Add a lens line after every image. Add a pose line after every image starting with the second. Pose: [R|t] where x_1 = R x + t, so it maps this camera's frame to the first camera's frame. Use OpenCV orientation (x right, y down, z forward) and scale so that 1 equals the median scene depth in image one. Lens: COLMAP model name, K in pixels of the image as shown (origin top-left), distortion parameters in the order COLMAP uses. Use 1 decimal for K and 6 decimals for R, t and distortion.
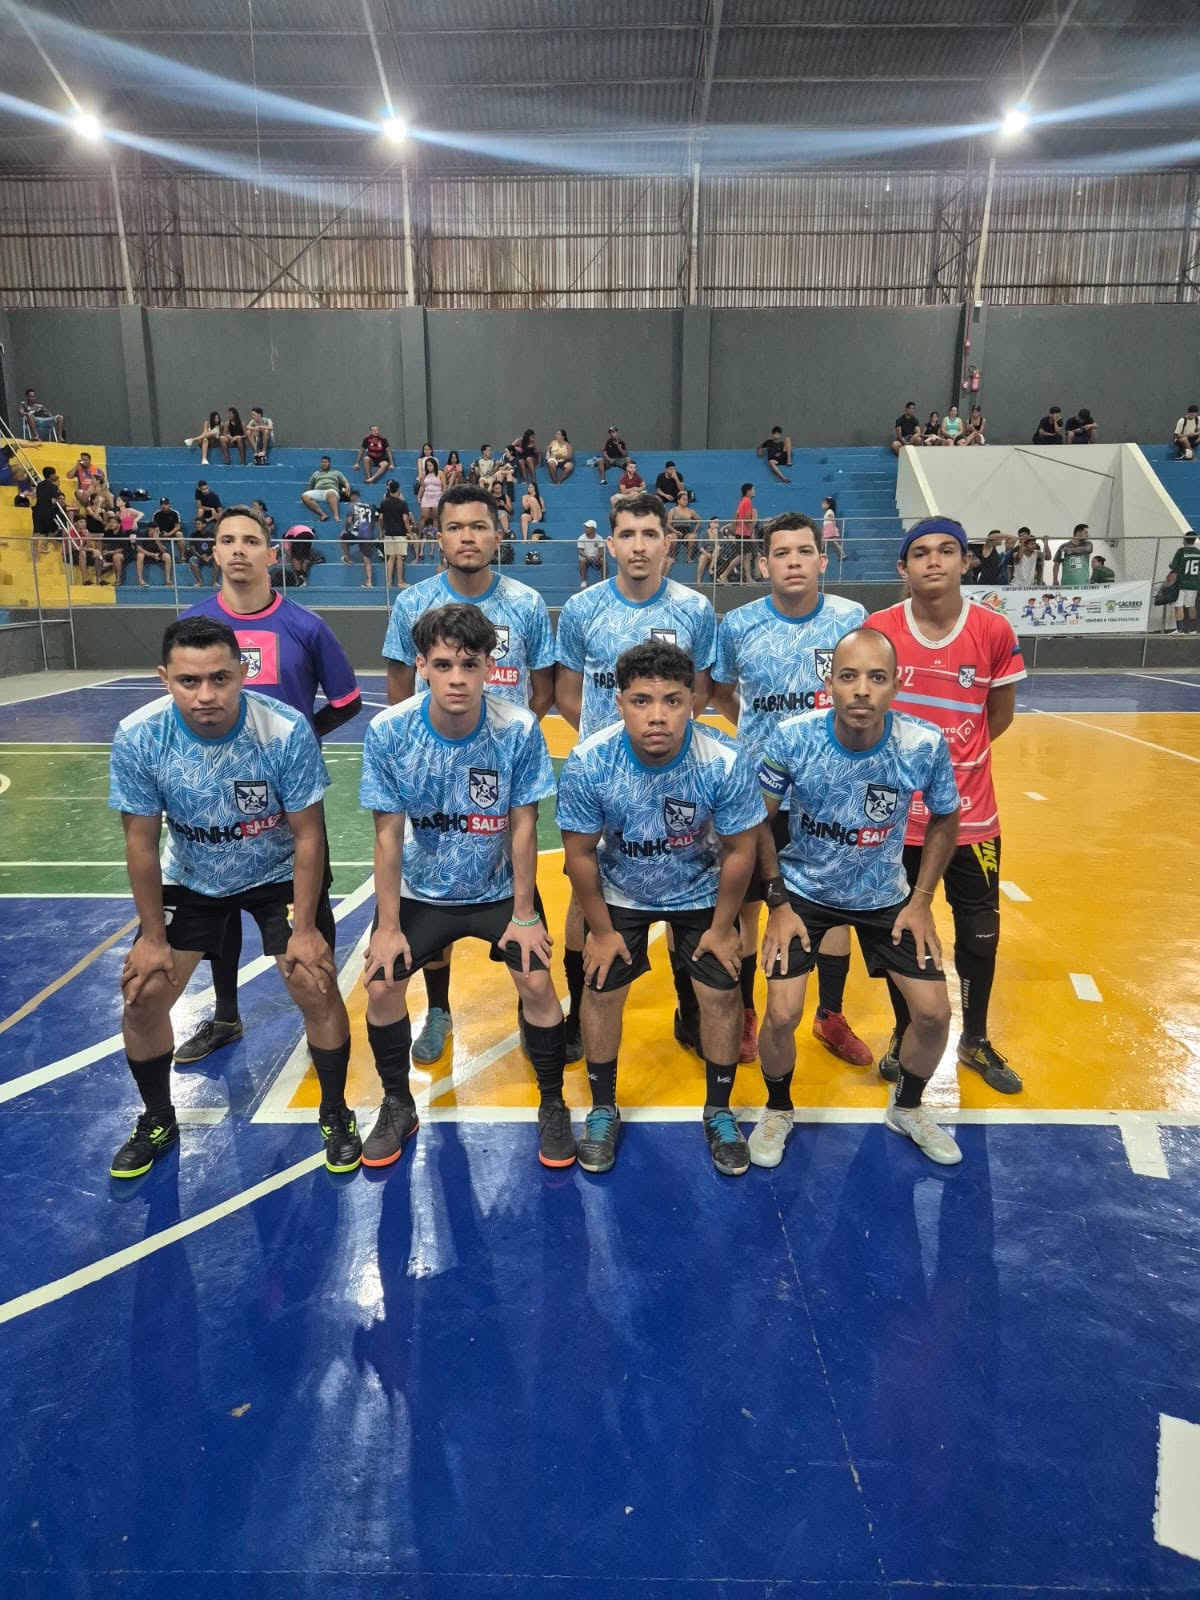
lens RADIAL K [[1053.2, 0, 584.3], [0, 1053.2, 797.7], [0, 0, 1]] dist [0.069144, -0.060078]
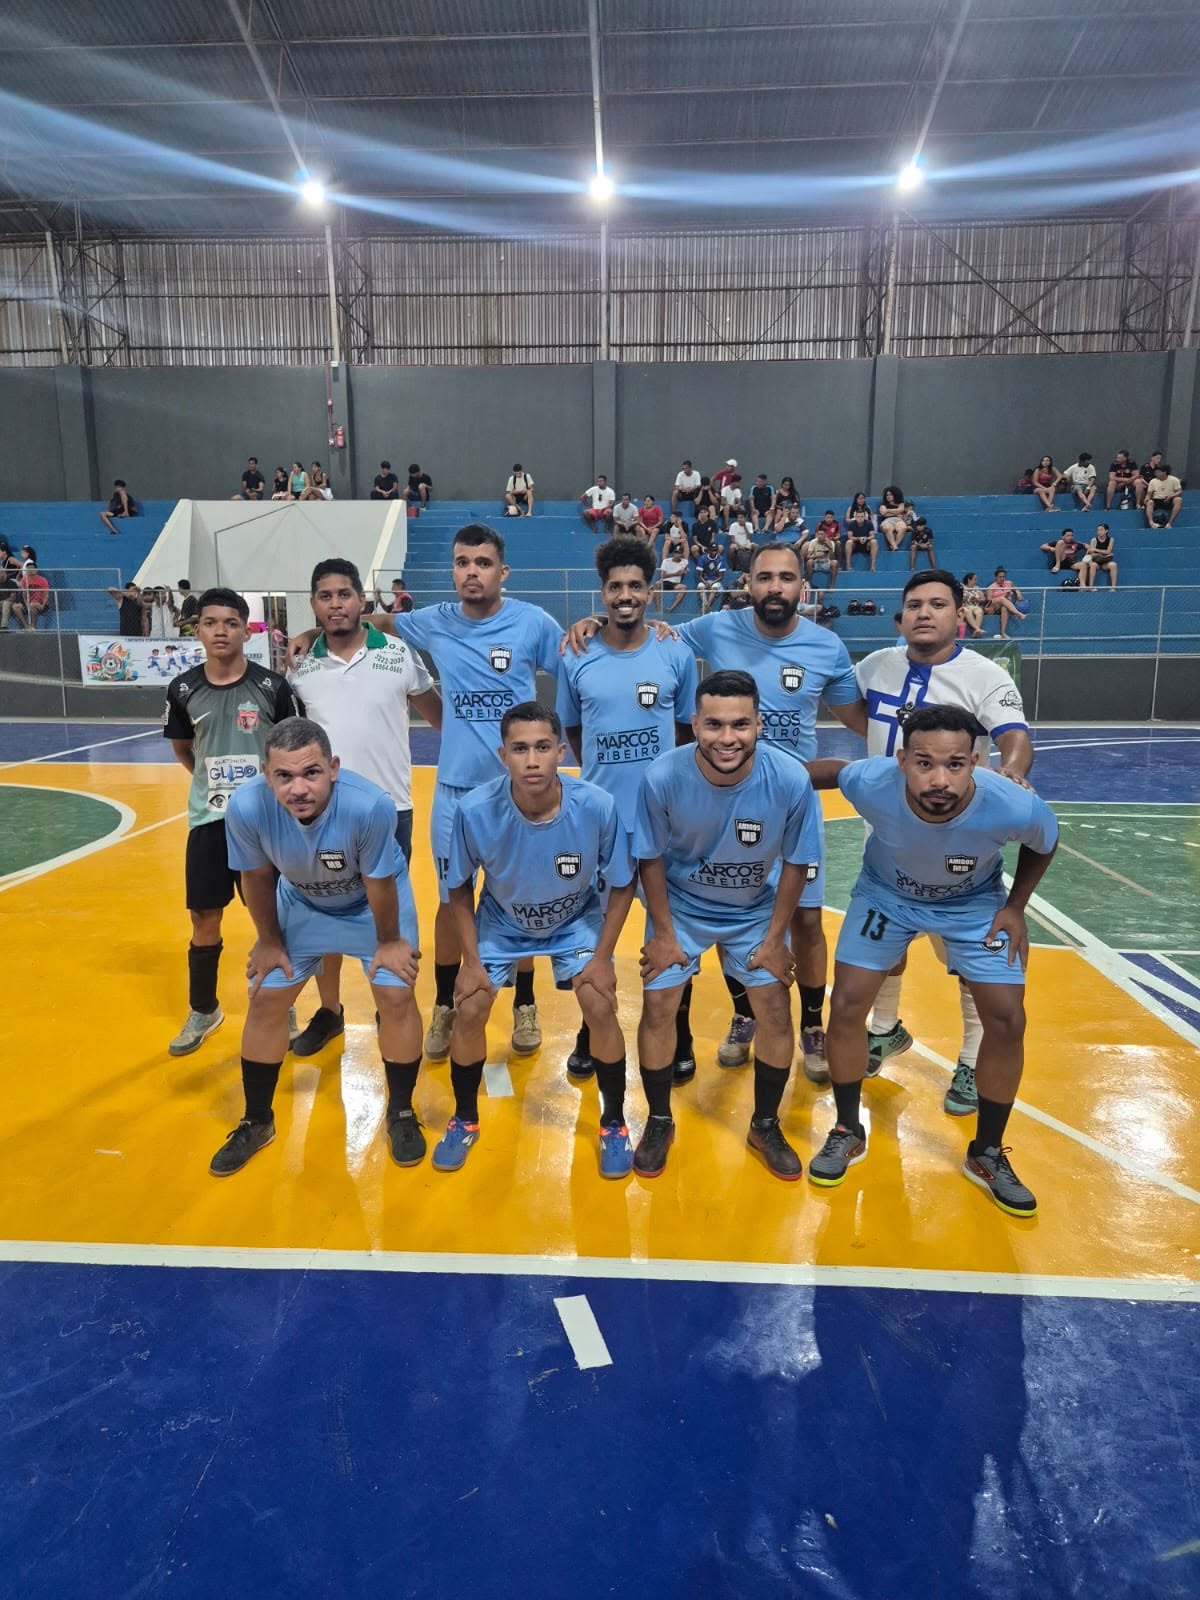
lens RADIAL K [[1059.2, 0, 600.0], [0, 1059.2, 800.0], [0, 0, 1]] dist [0.044503, -0.031386]
pose [[0.999123, 0.007620, -0.041162, 0.597490], [-0.009214, 0.999210, -0.038668, -0.004809], [0.040835, 0.039013, 0.998404, 0.000558]]
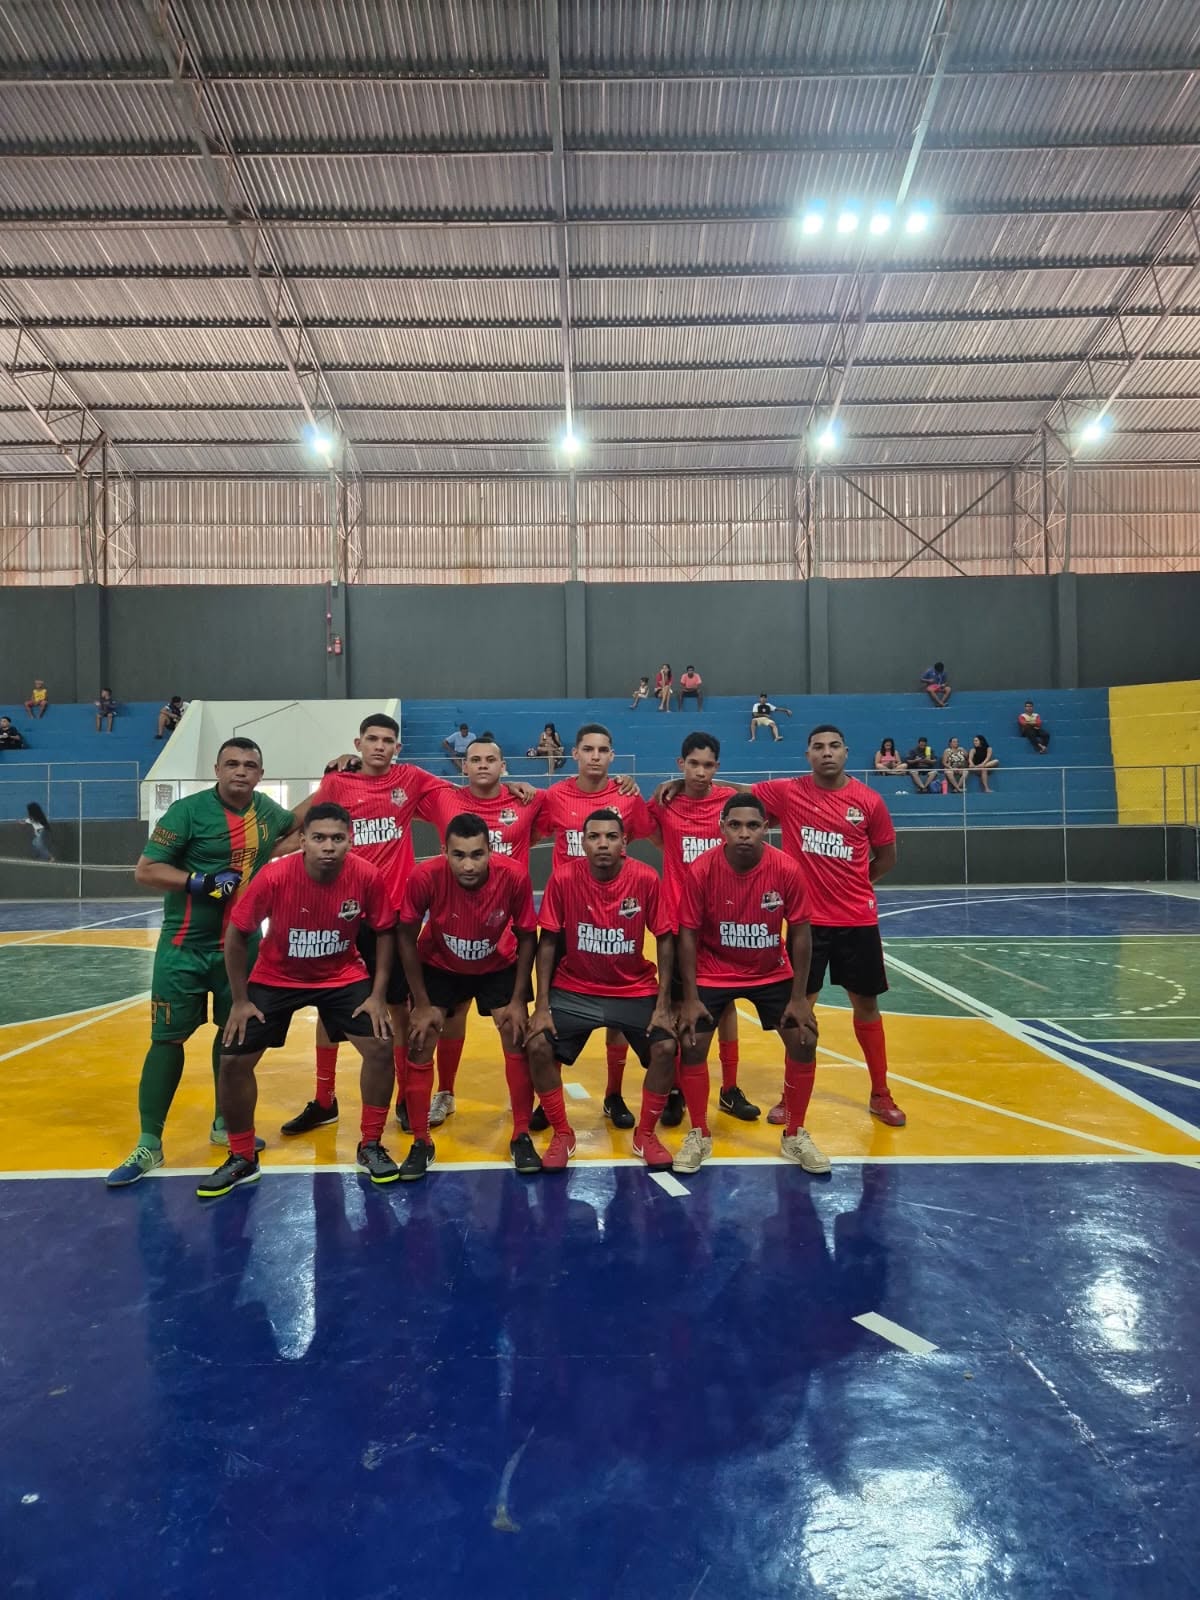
lens RADIAL K [[1044.2, 0, 621.3], [0, 1044.2, 805.4], [0, 0, 1]] dist [0.031824, -0.002415]
pose [[0.999707, -0.012525, 0.020697, 0.582938], [0.016582, 0.977718, -0.209266, 0.013775], [-0.017615, 0.209548, 0.977640, -0.056974]]
